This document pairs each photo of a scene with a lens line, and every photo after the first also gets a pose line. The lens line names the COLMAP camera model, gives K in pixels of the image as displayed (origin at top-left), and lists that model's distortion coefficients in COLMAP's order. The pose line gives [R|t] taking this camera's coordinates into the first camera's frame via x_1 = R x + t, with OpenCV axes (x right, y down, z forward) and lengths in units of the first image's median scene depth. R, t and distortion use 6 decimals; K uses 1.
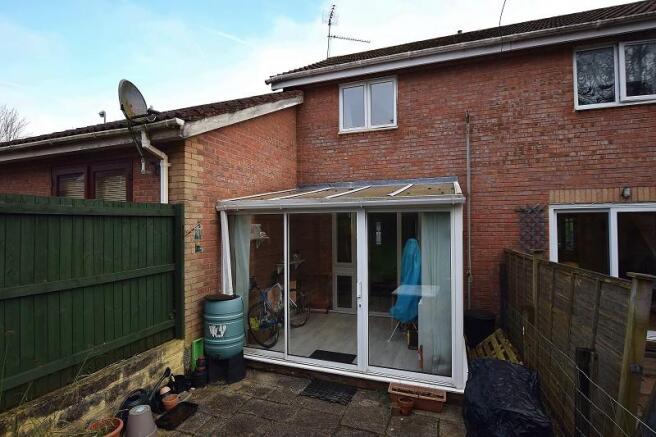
lens RADIAL K [[329.6, 0, 330.5], [0, 329.6, 221.1], [0, 0, 1]] dist [-0.014627, 0.000456]
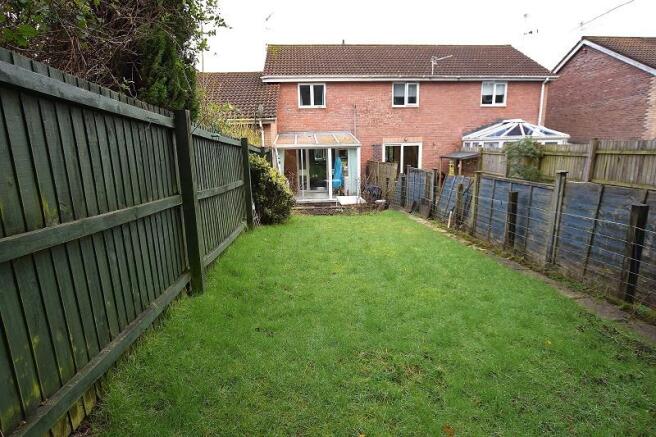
lens RADIAL K [[329.6, 0, 328.1], [0, 329.6, 217.3], [0, 0, 1]] dist [-0.014627, 0.000456]
pose [[0.913206, -0.099272, 0.395222, -0.890669], [0.013432, 0.976679, 0.214285, -0.041769], [-0.407277, -0.190378, 0.893242, -1.377257]]
